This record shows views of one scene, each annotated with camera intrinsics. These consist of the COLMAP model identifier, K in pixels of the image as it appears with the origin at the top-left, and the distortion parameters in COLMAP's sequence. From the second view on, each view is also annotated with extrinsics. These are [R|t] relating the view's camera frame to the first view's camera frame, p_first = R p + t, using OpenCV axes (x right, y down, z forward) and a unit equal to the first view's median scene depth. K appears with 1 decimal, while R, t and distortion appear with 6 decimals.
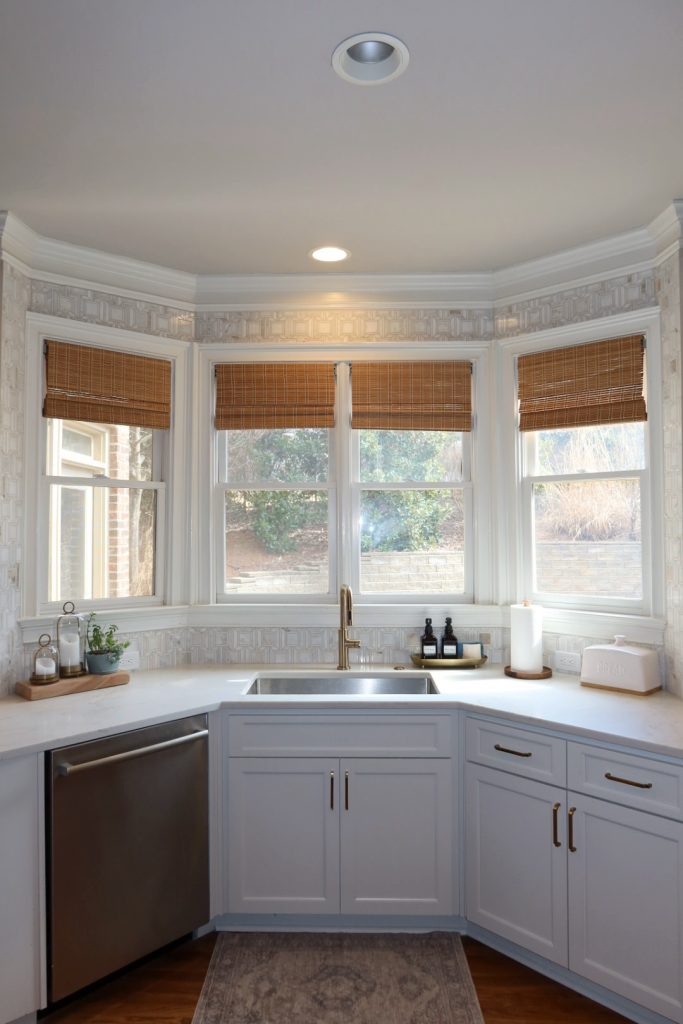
lens RADIAL K [[702.1, 0, 342.8], [0, 702.1, 512.2], [0, 0, 1]] dist [-0.032002, 0.010986]
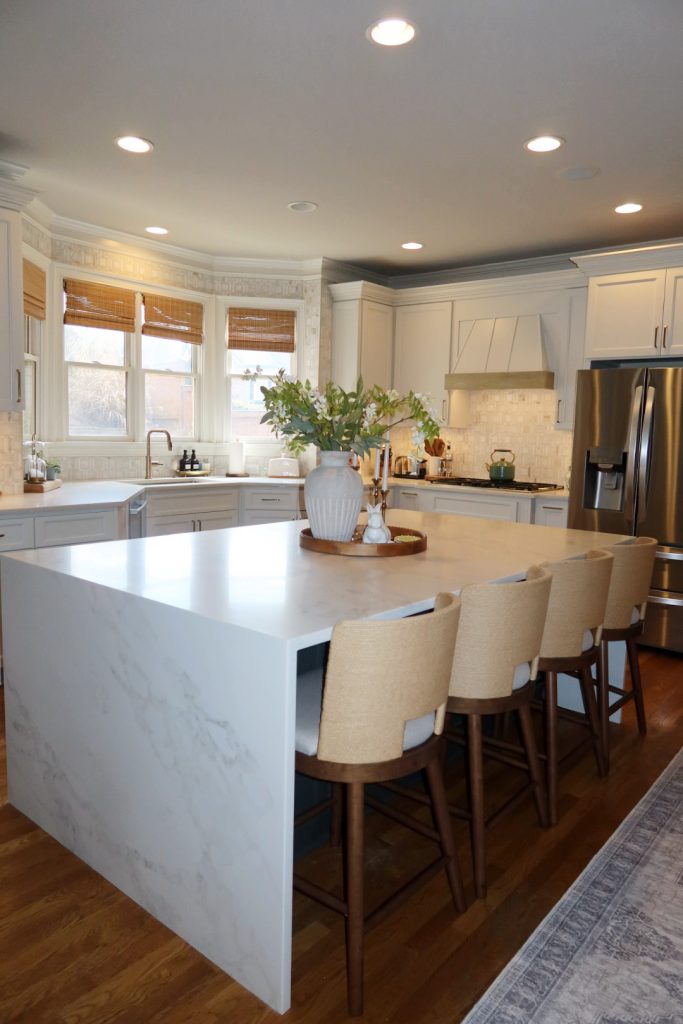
lens RADIAL K [[702.1, 0, 342.8], [0, 702.1, 512.2], [0, 0, 1]] dist [-0.032002, 0.010986]
pose [[0.626169, -0.068136, 0.776704, -1.034819], [-0.050712, 0.990506, 0.127775, 0.061299], [-0.778036, -0.119397, 0.616769, -0.436637]]
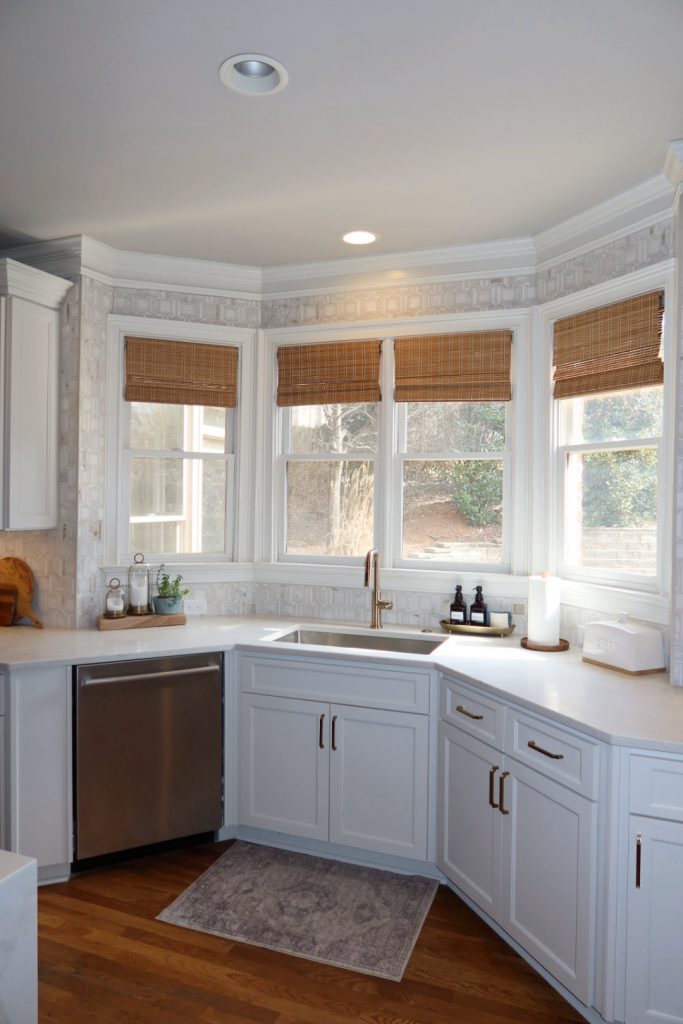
lens RADIAL K [[702.1, 0, 342.8], [0, 702.1, 512.2], [0, 0, 1]] dist [-0.032002, 0.010986]
pose [[0.941234, 0.020720, -0.337120, 0.308833], [-0.007436, 0.999146, 0.040651, 0.003948], [0.337674, -0.035755, 0.940584, -0.018655]]
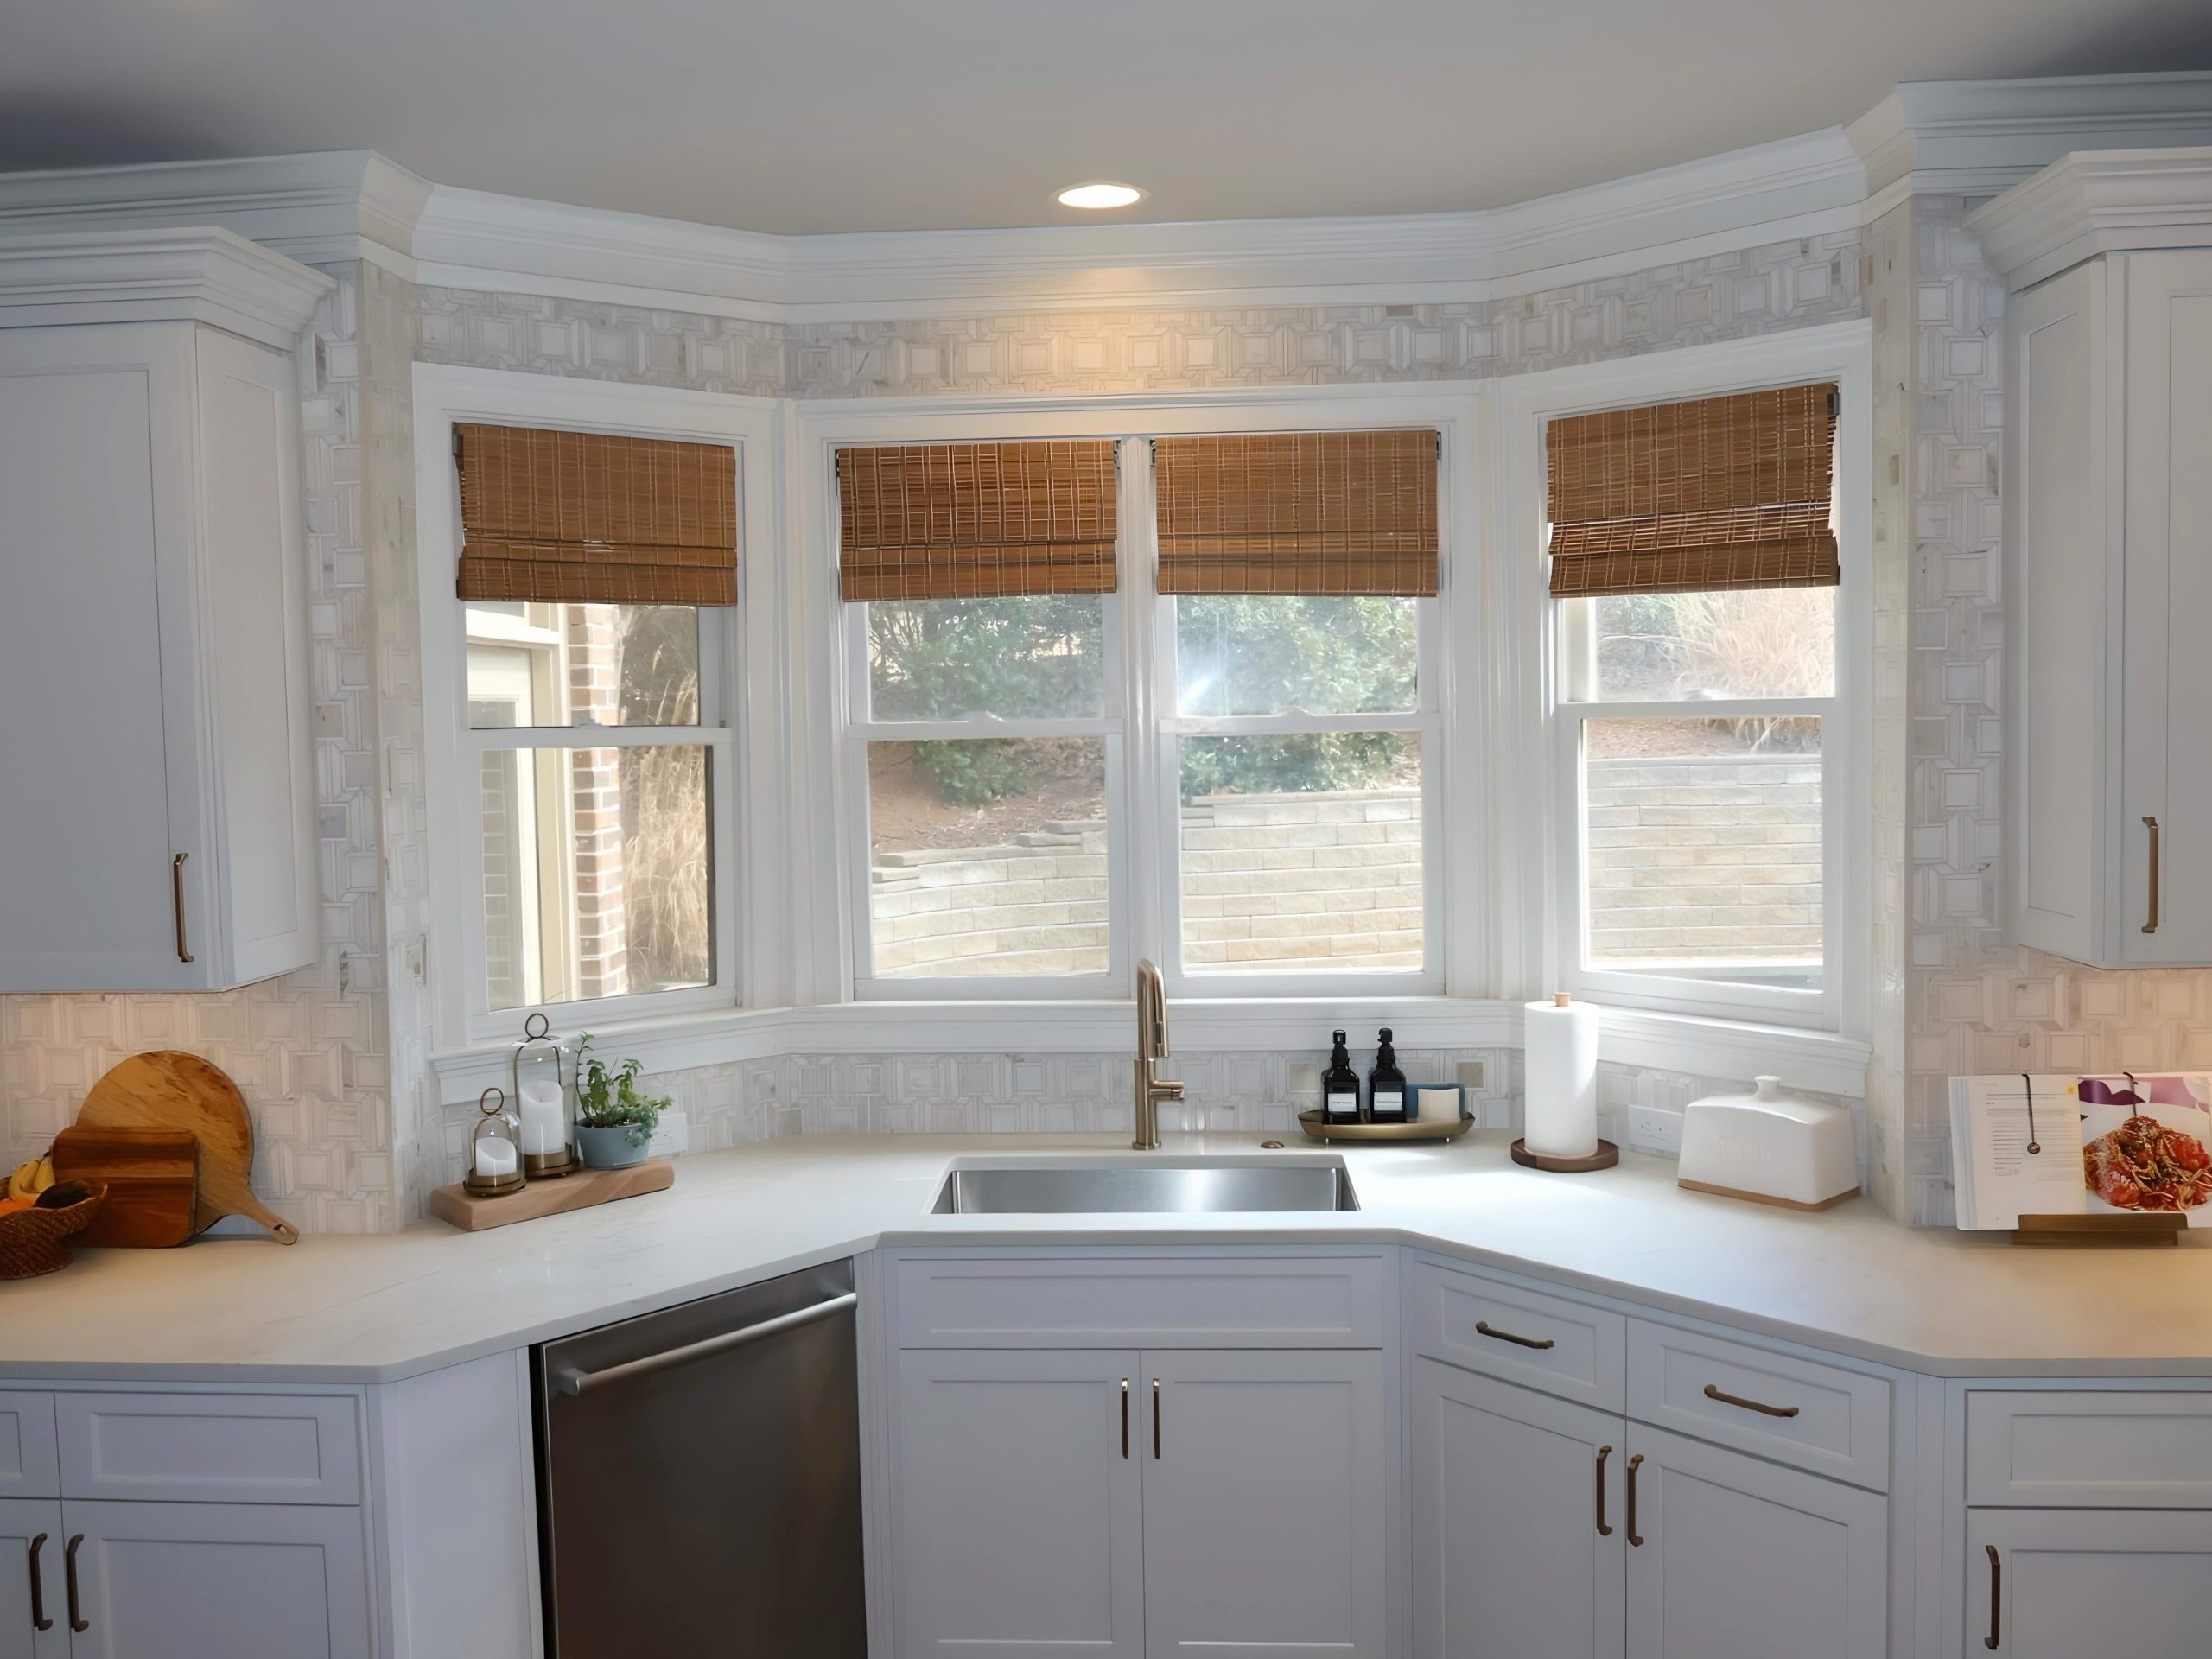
lens RADIAL K [[1879.4, 0, 1065.7], [0, 1879.4, 827.0], [0, 0, 1]] dist [-0.036566, -0.003532]
pose [[0.999045, -0.014782, -0.041110, 0.001804], [0.018302, 0.996073, 0.086628, -0.080716], [0.039668, -0.087298, 0.995392, -0.163141]]
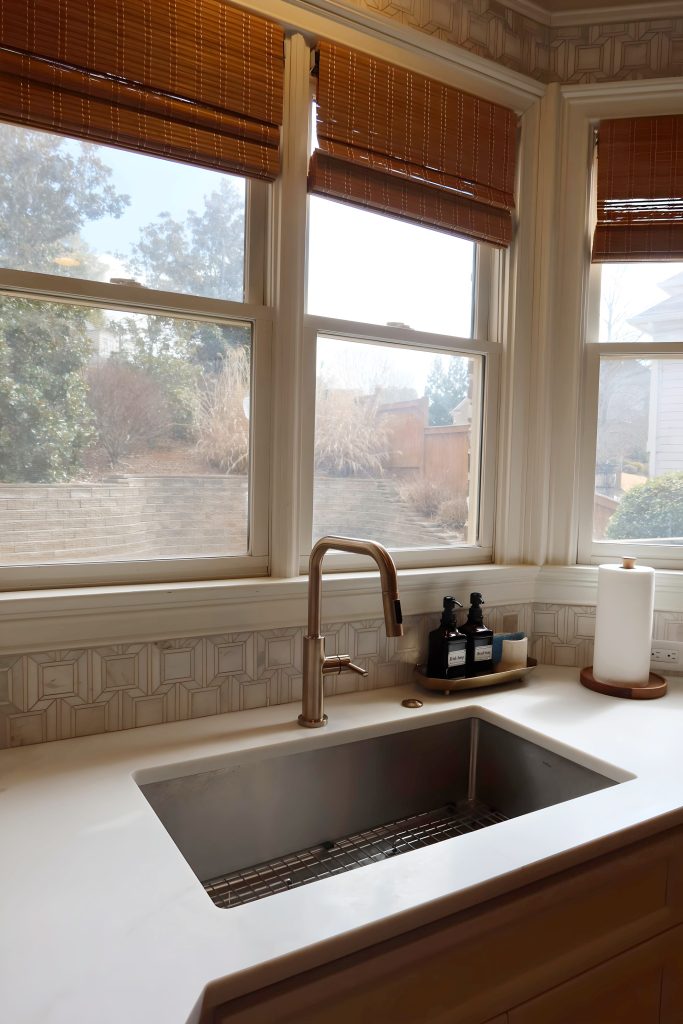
lens RADIAL K [[702.1, 0, 342.8], [0, 702.1, 512.2], [0, 0, 1]] dist [-0.032002, 0.010986]
pose [[0.848060, -0.005948, 0.529867, -0.219107], [-0.042548, 0.995944, 0.079280, 0.052179], [-0.528190, -0.089779, 0.844367, 0.618448]]
